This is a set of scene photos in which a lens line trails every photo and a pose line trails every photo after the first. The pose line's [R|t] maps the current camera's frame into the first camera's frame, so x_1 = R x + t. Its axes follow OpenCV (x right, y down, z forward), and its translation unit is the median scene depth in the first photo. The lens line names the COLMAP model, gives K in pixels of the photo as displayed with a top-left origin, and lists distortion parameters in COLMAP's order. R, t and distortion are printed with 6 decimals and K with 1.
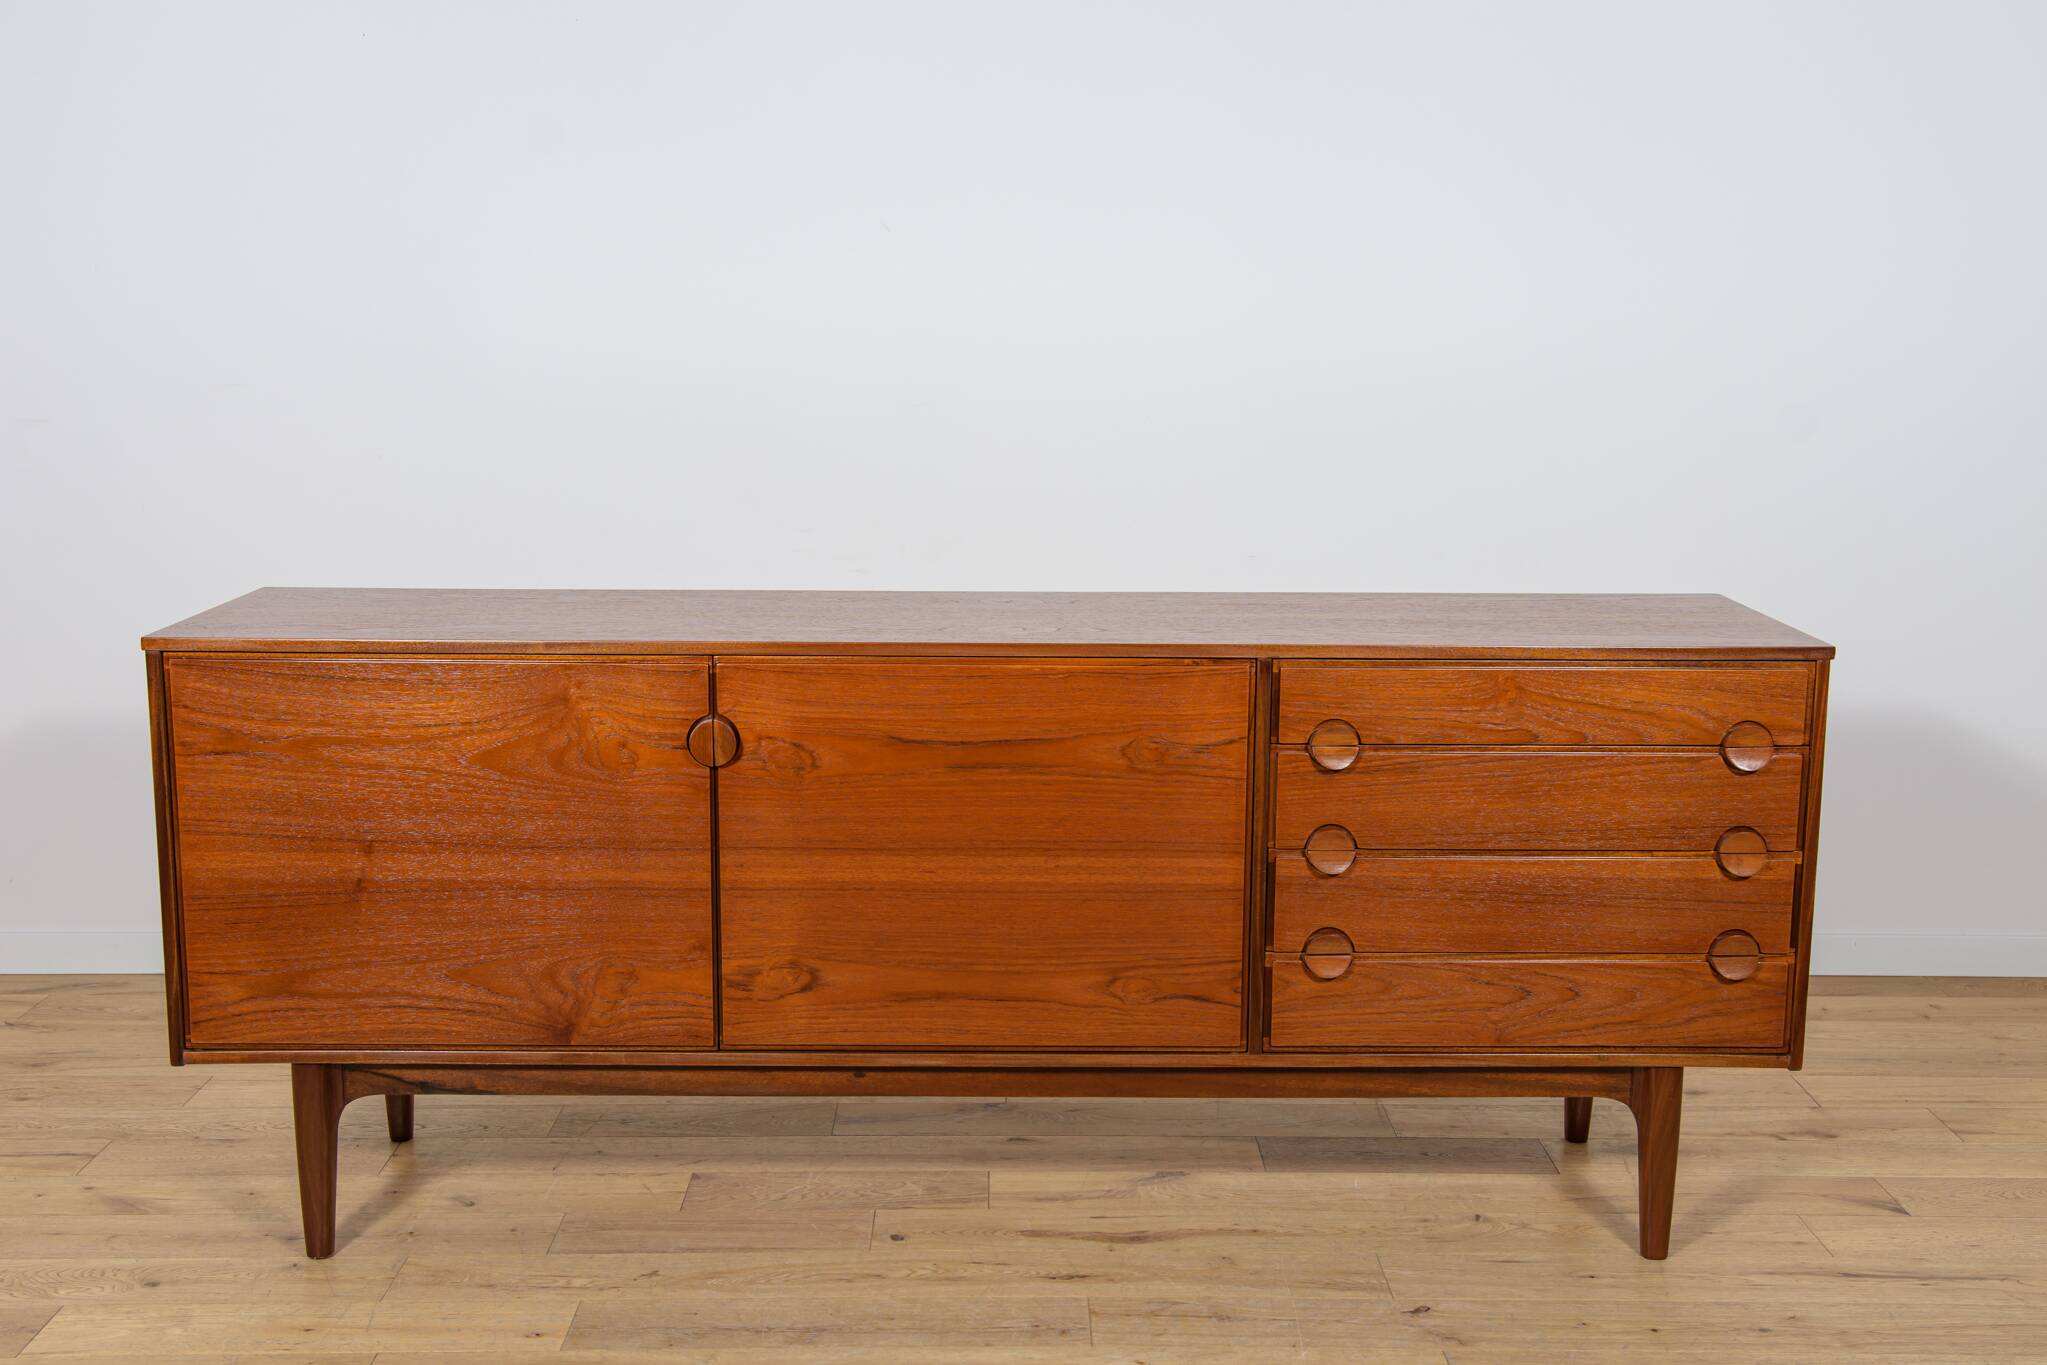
lens RADIAL K [[2277.6, 0, 1024.2], [0, 2277.6, 683.2], [0, 0, 1]] dist [0.000456, 0.125226]
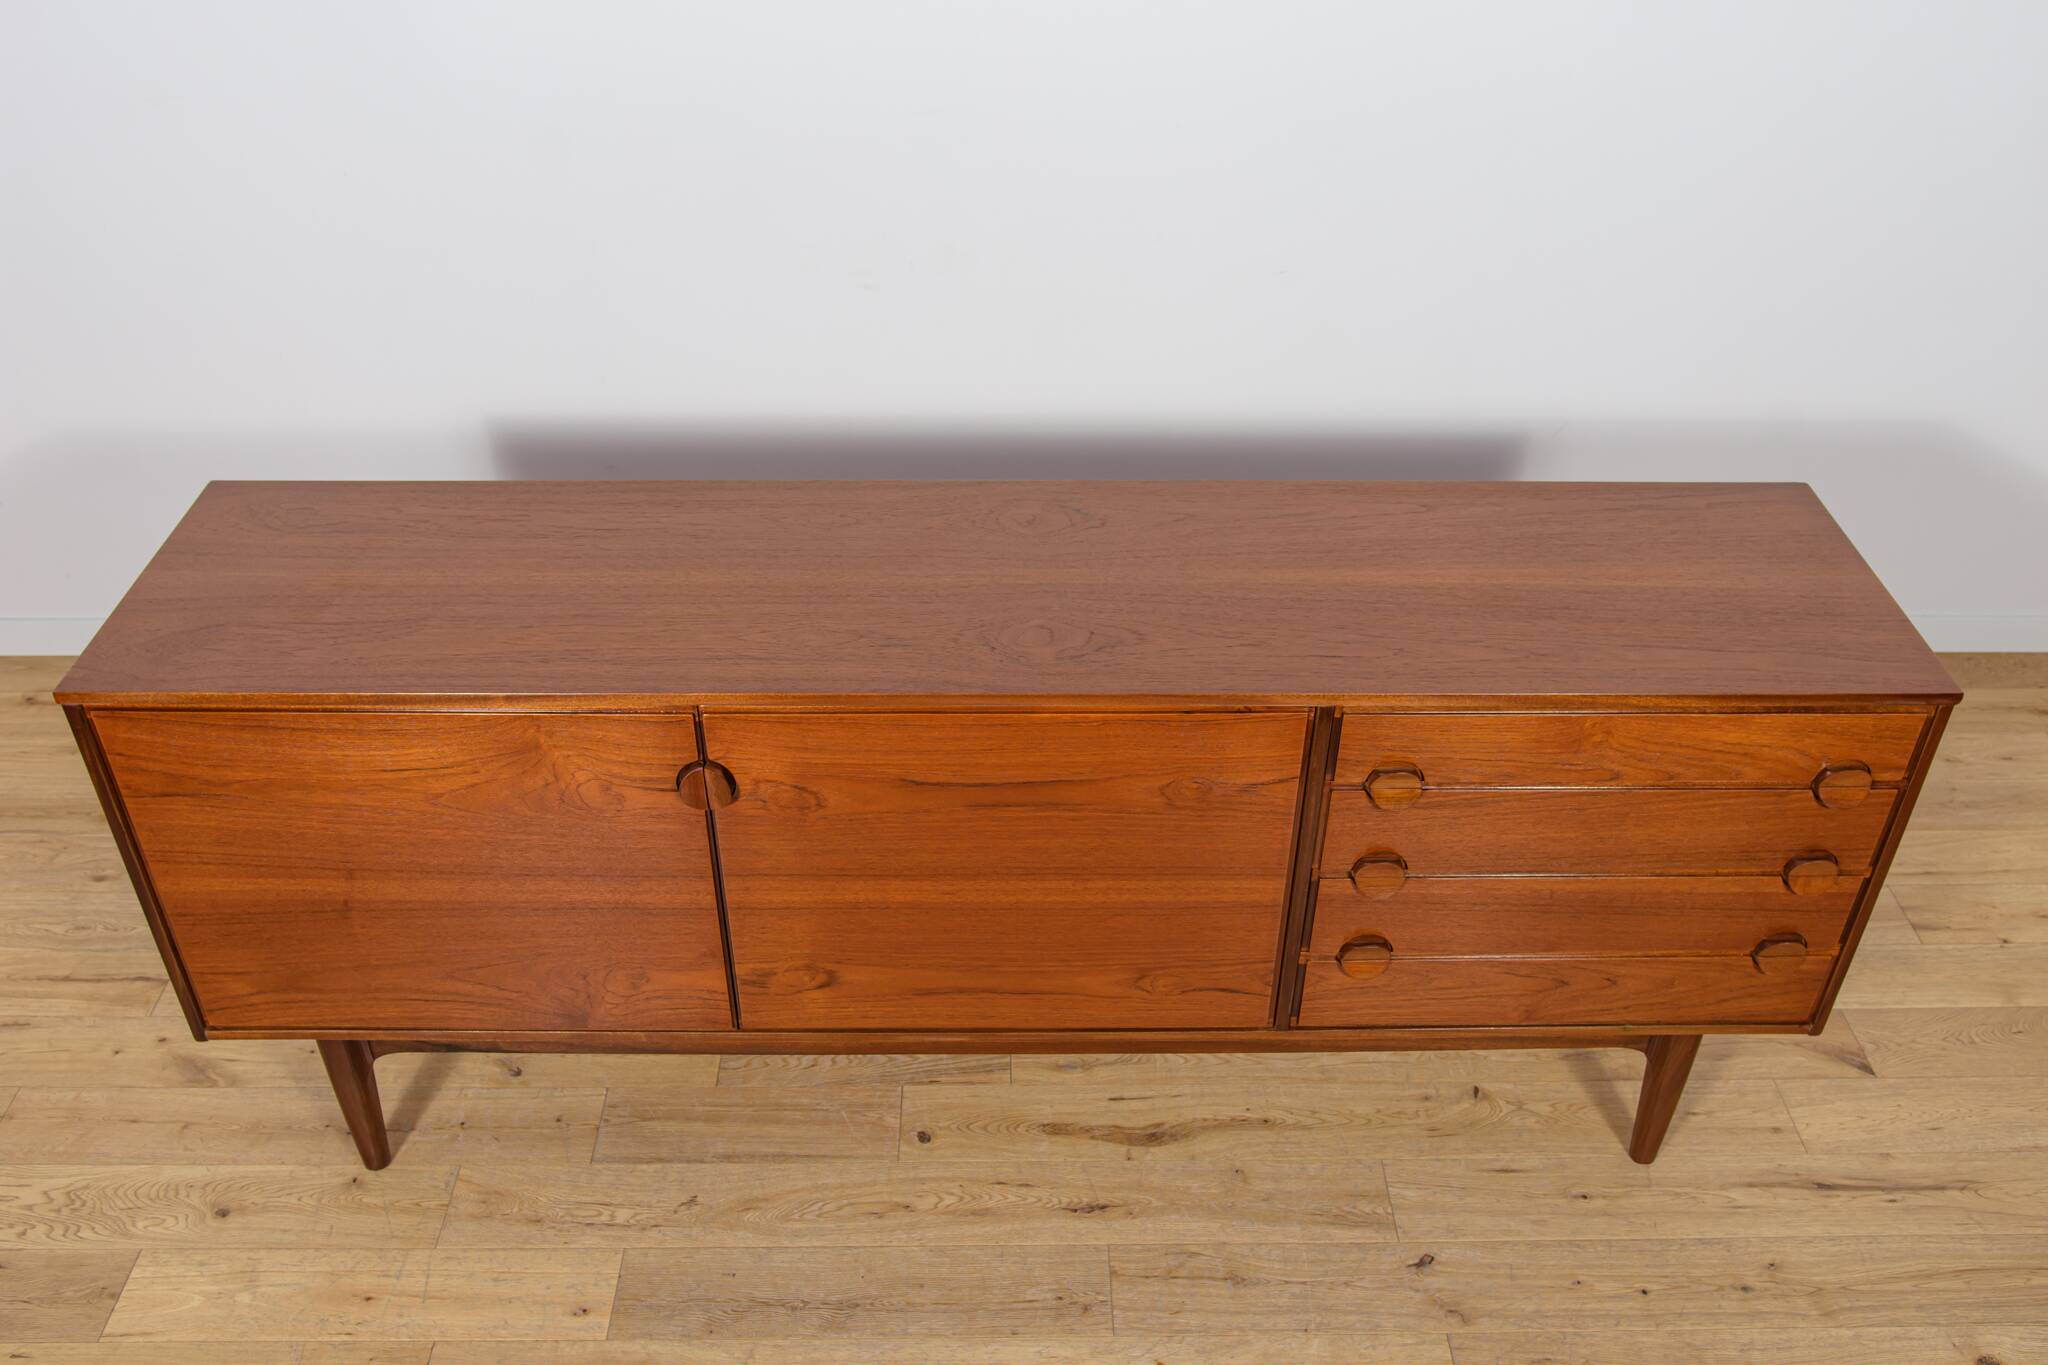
lens RADIAL K [[1744.0, 0, 1025.2], [0, 1744.0, 683.1], [0, 0, 1]] dist [-0.068048, 0.069485]
pose [[0.999996, -0.000107, 0.002746, -0.012158], [-0.001103, 0.899652, 0.436606, -0.306833], [-0.002517, -0.436607, 0.899649, 0.394485]]
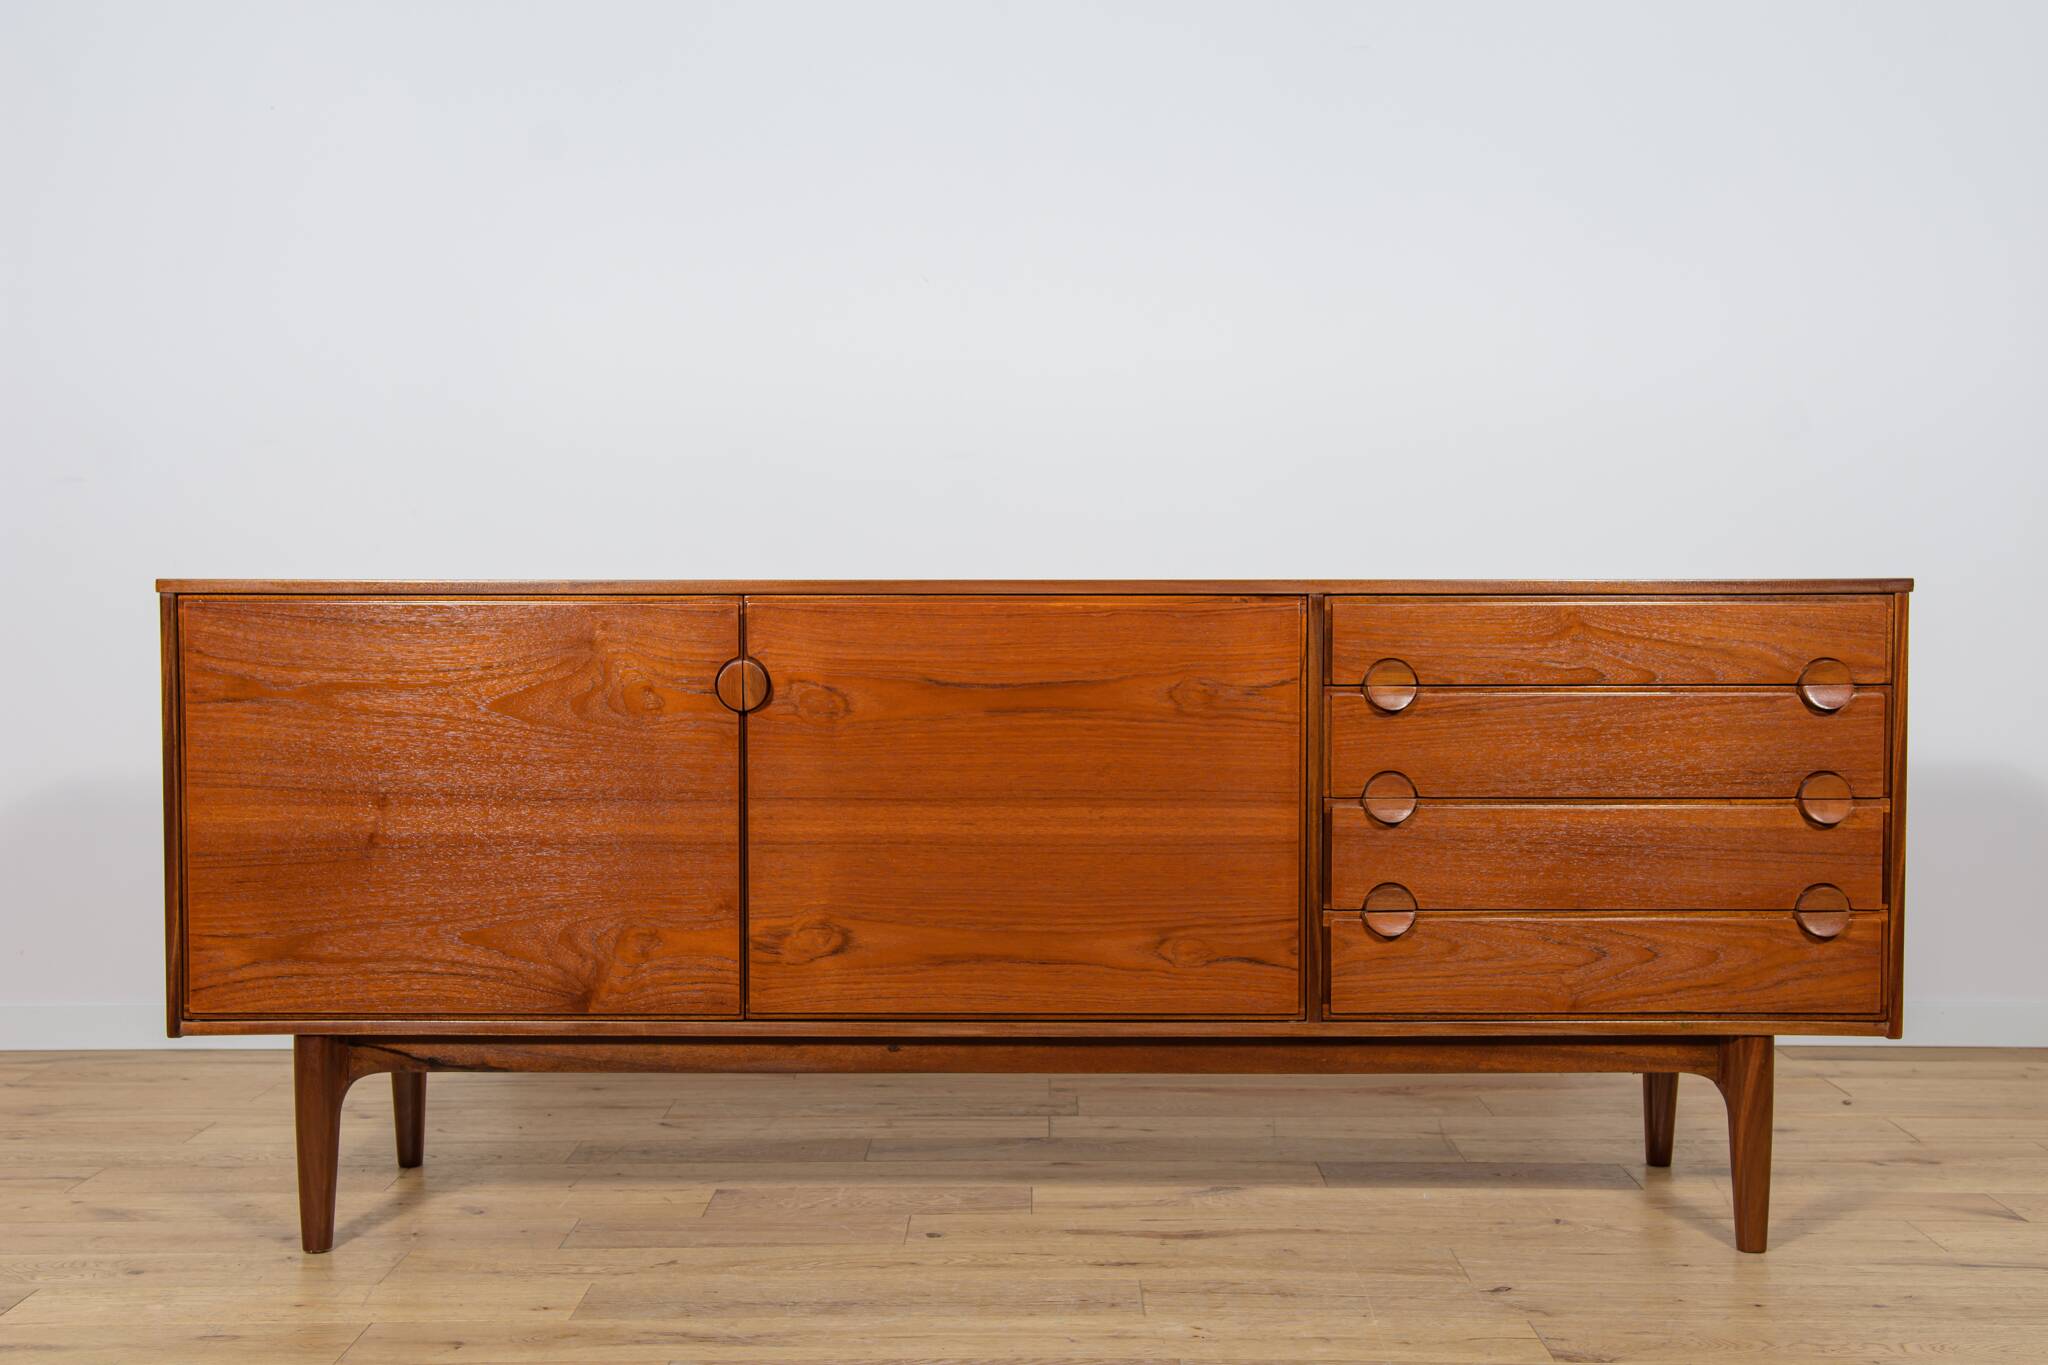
lens RADIAL K [[2259.1, 0, 1025.2], [0, 2259.1, 686.7], [0, 0, 1]] dist [-0.000982, 0.134376]
pose [[0.999836, -0.006664, -0.016845, -0.001262], [0.004347, 0.990965, -0.134052, 0.152636], [0.017586, 0.133957, 0.990831, 0.057234]]
